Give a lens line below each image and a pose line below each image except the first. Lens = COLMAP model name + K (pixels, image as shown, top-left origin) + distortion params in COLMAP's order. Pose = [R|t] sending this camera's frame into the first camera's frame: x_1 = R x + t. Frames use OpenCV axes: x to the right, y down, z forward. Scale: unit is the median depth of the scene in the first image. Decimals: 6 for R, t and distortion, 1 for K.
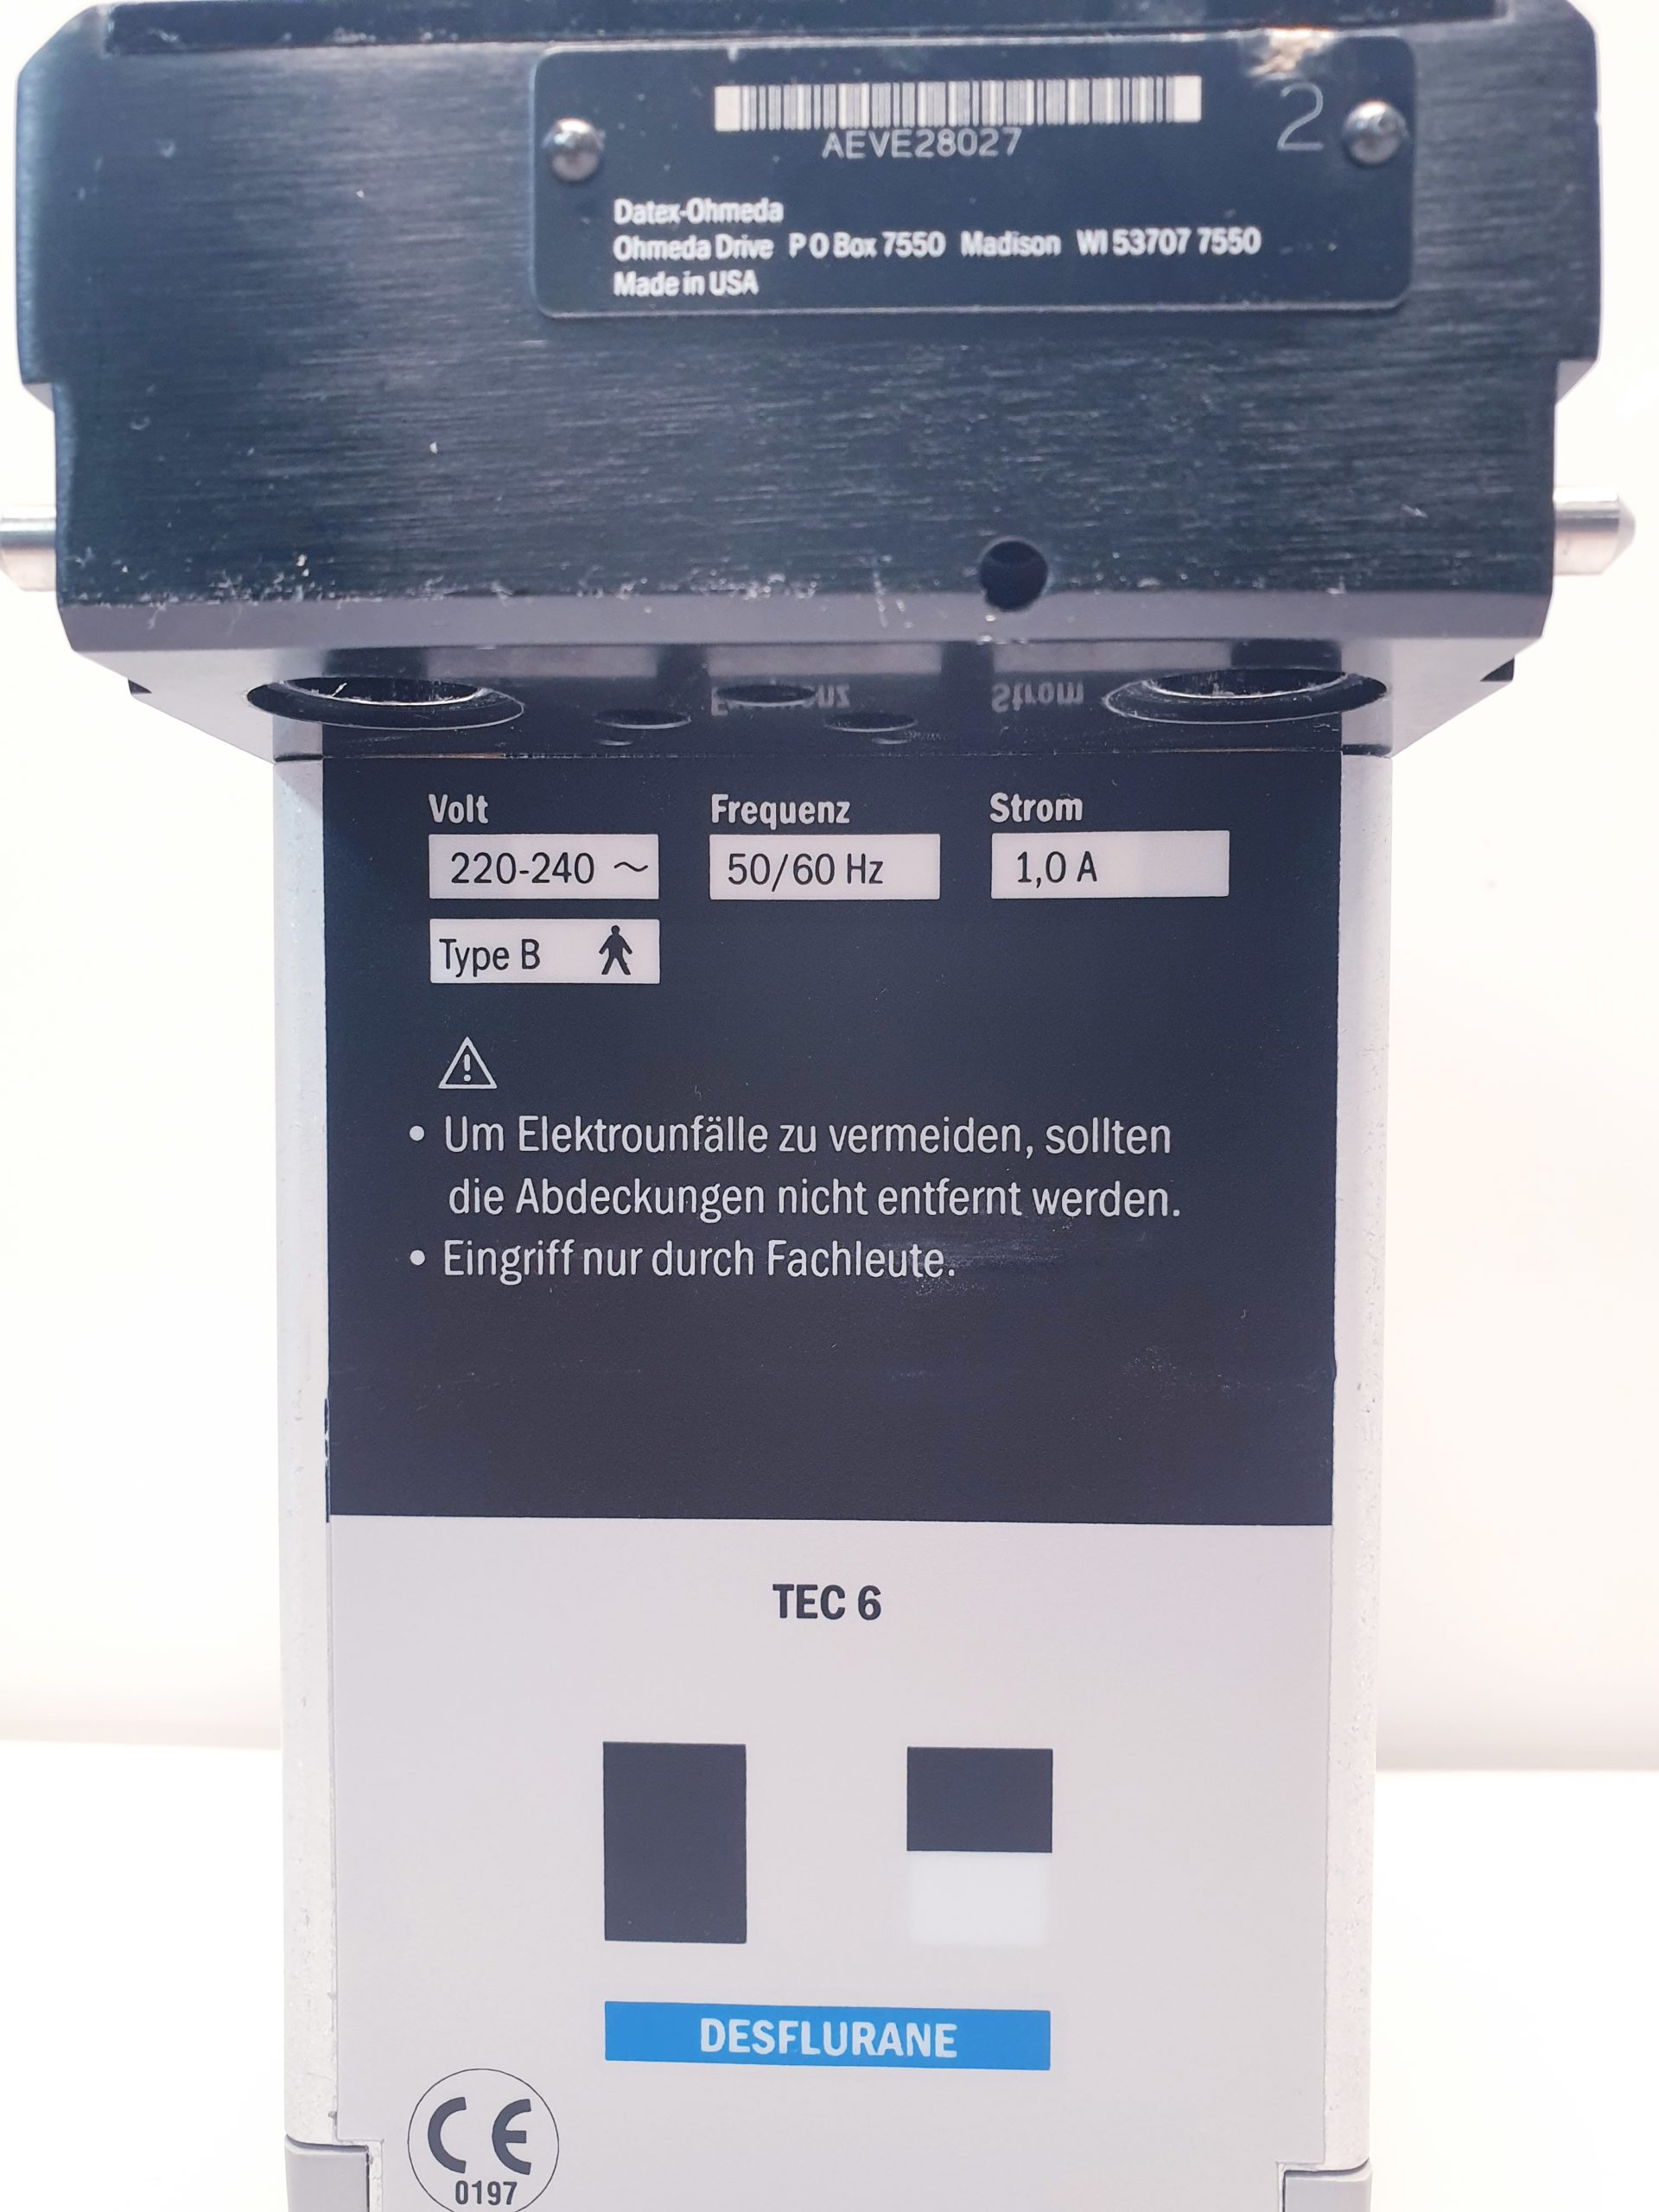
lens RADIAL K [[1825.8, 0, 835.4], [0, 1825.8, 1136.3], [0, 0, 1]] dist [0.053498, -0.109847]
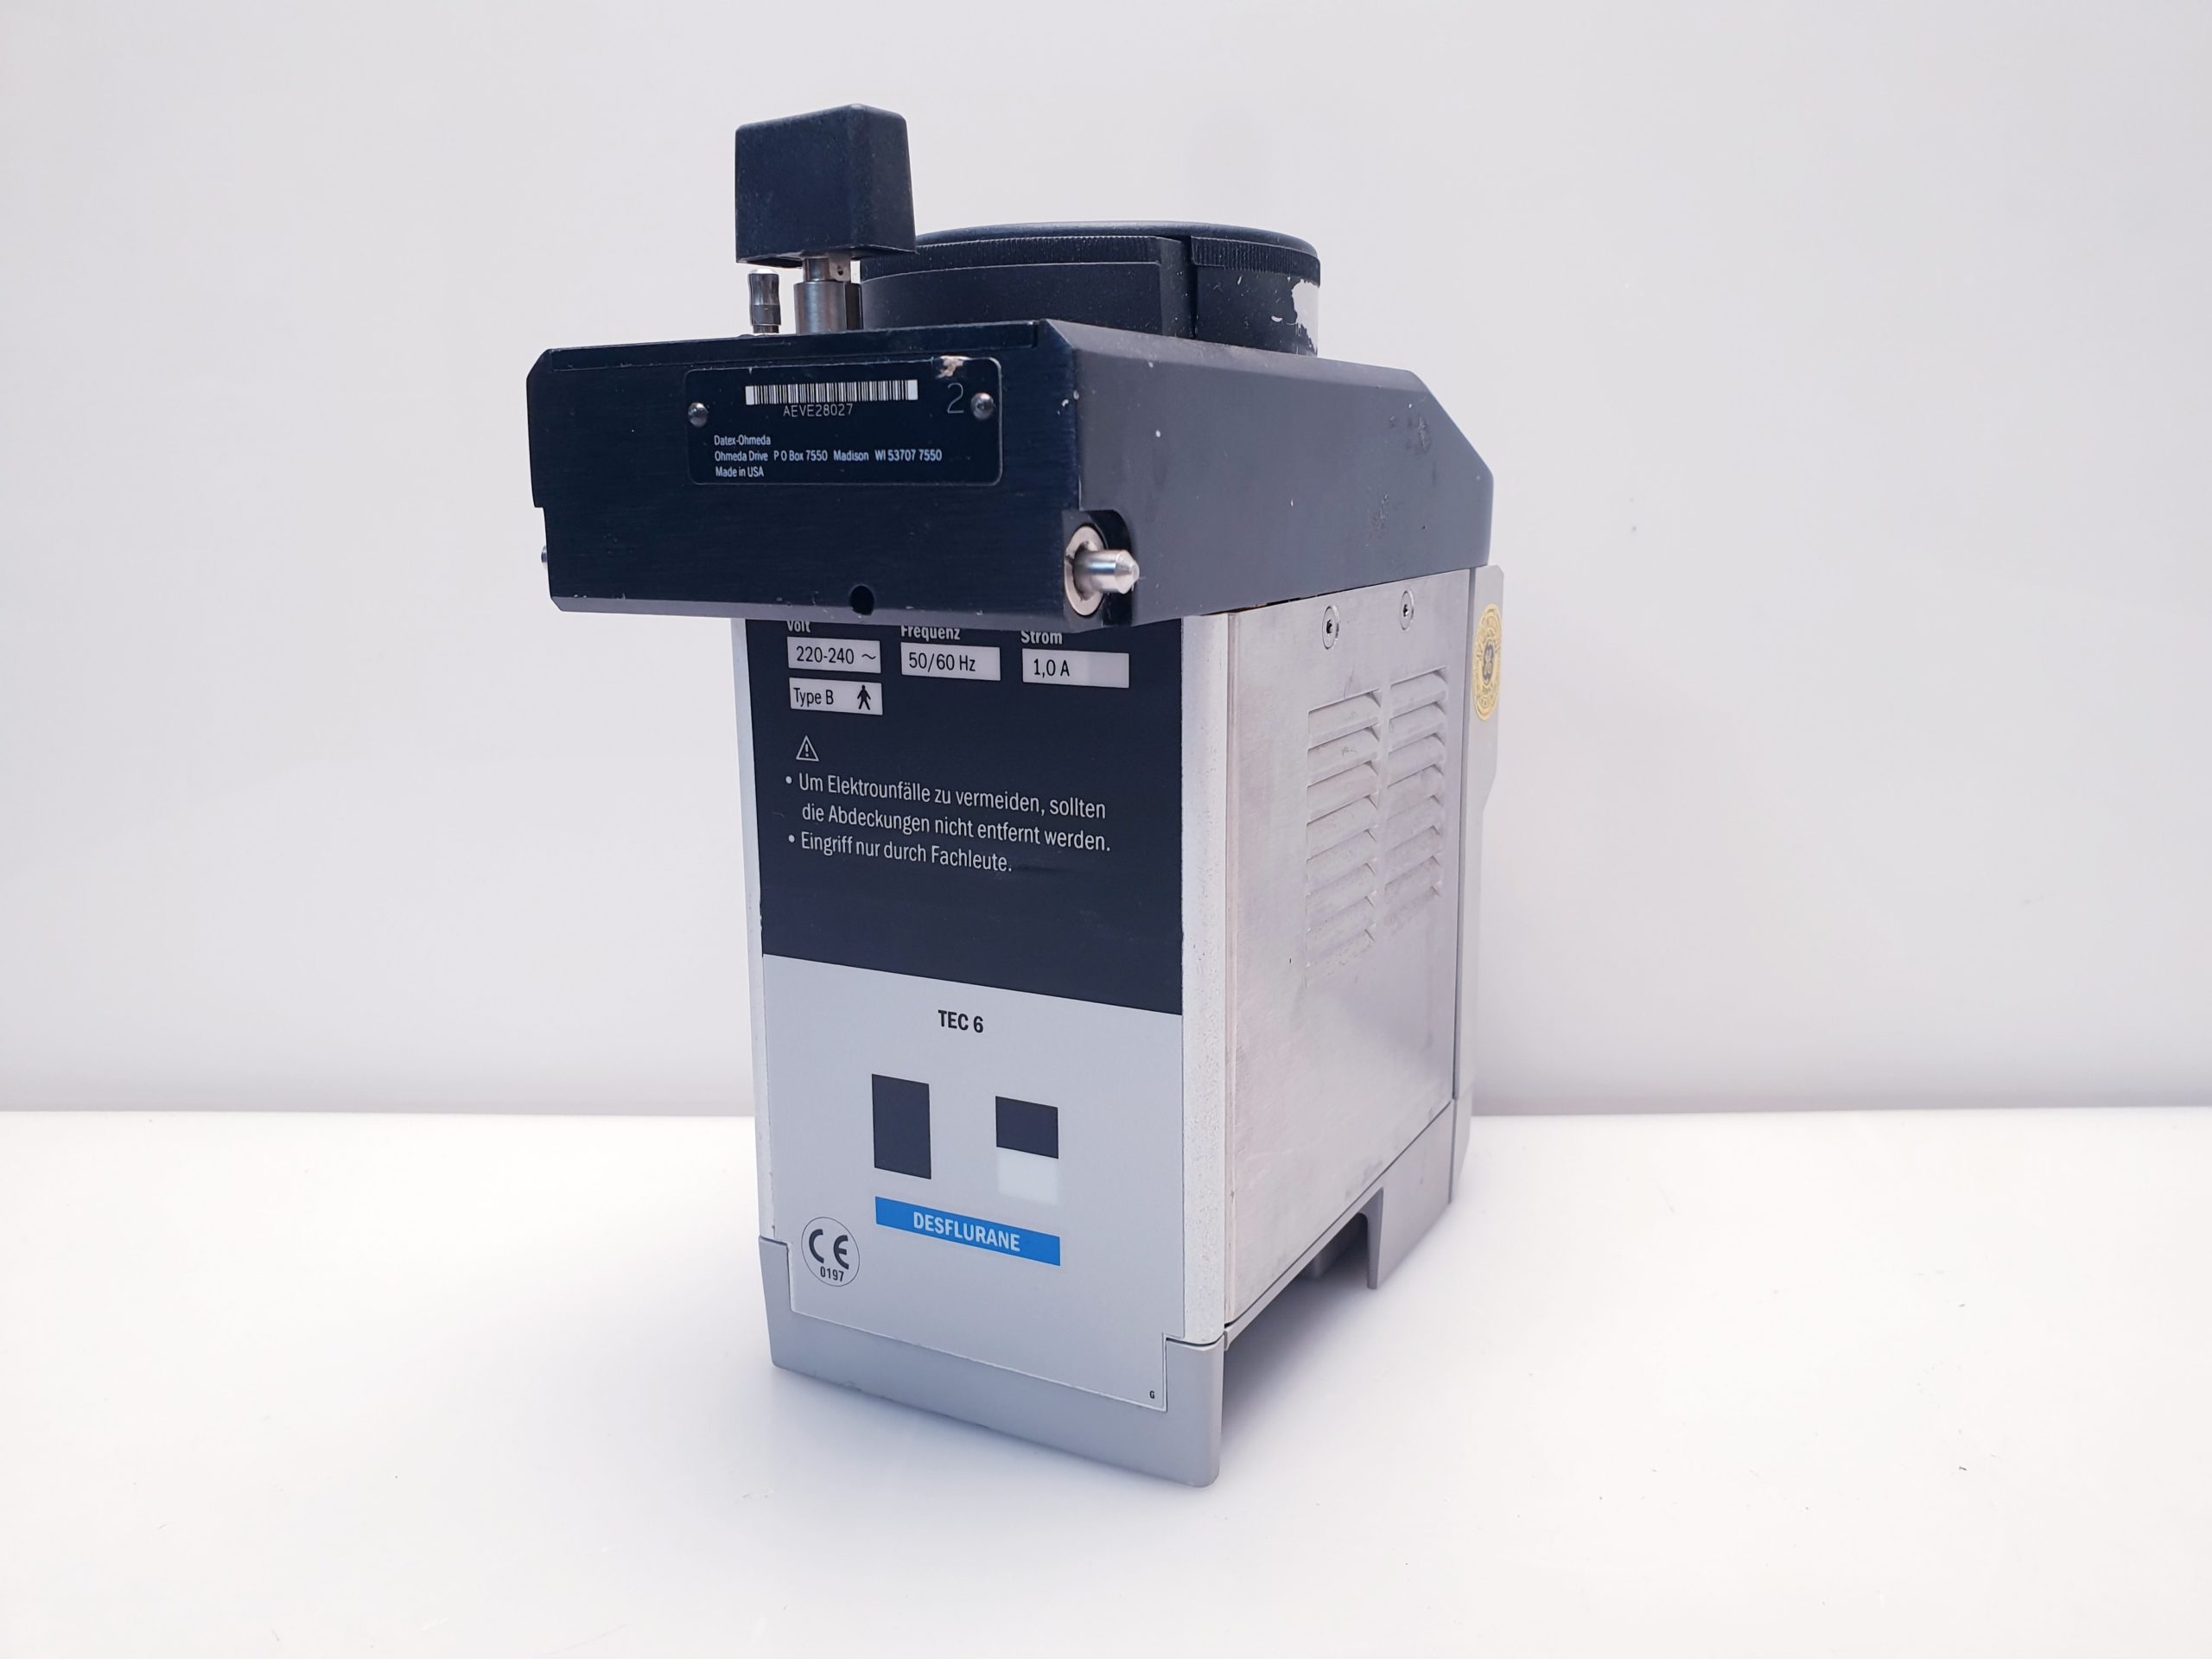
lens RADIAL K [[1728.2, 0, 1120.1], [0, 1728.2, 819.3], [0, 0, 1]] dist [0.144952, -0.382256]
pose [[0.899494, 0.076822, -0.430127, 0.966933], [-0.009935, 0.987764, 0.155642, -0.269760], [0.436821, -0.135726, 0.889250, -0.595904]]
